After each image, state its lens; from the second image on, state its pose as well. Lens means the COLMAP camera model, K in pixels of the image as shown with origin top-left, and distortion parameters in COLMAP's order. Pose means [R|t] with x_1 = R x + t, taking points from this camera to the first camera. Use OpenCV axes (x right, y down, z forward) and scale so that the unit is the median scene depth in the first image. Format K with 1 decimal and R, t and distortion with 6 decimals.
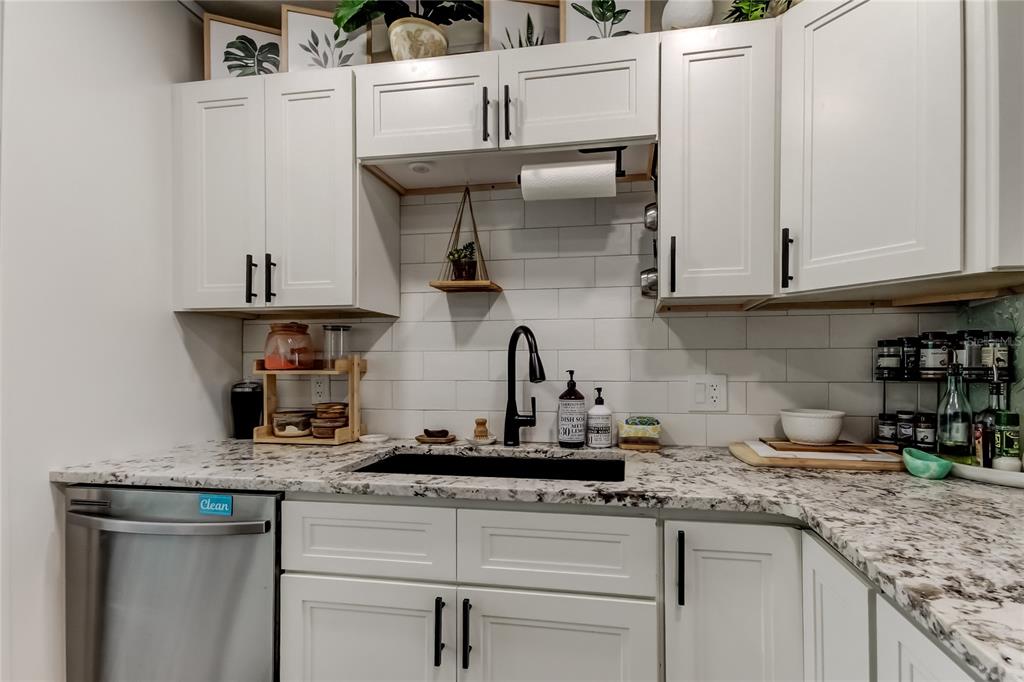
lens RADIAL K [[486.9, 0, 538.5], [0, 486.9, 363.3], [0, 0, 1]] dist [0.024725, -0.000364]
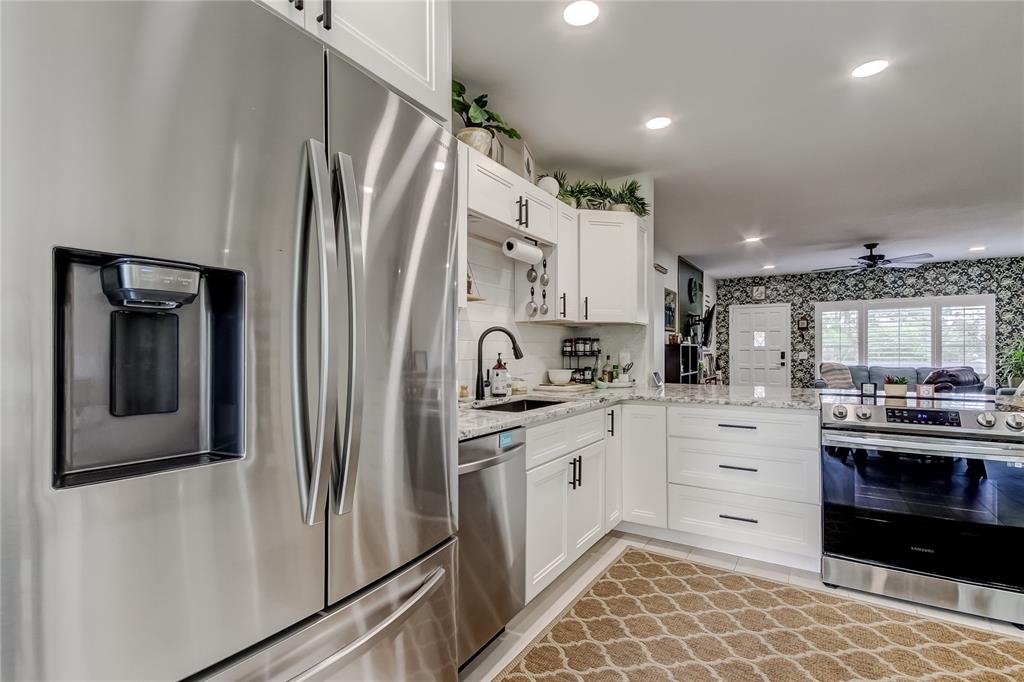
lens RADIAL K [[482.5, 0, 509.2], [0, 482.5, 350.7], [0, 0, 1]] dist [0.026861, -0.010696]
pose [[0.382397, 0.001428, 0.923997, -1.659121], [-0.001263, 0.999999, -0.001022, 0.008957], [-0.923997, -0.000776, 0.382399, 0.338041]]
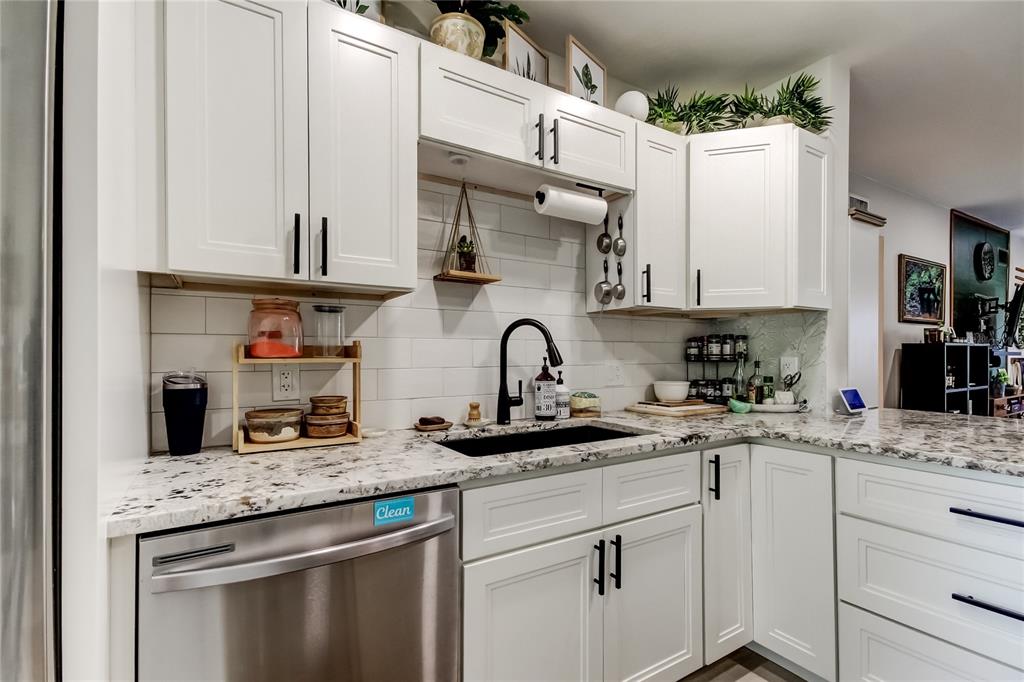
lens RADIAL K [[481.0, 0, 509.0], [0, 481.0, 354.1], [0, 0, 1]] dist [0.018204, -0.001011]
pose [[0.743179, 0.000011, 0.669092, -0.873888], [-0.000935, 0.999999, 0.001022, 0.006624], [-0.669092, -0.001385, 0.743179, 0.186287]]
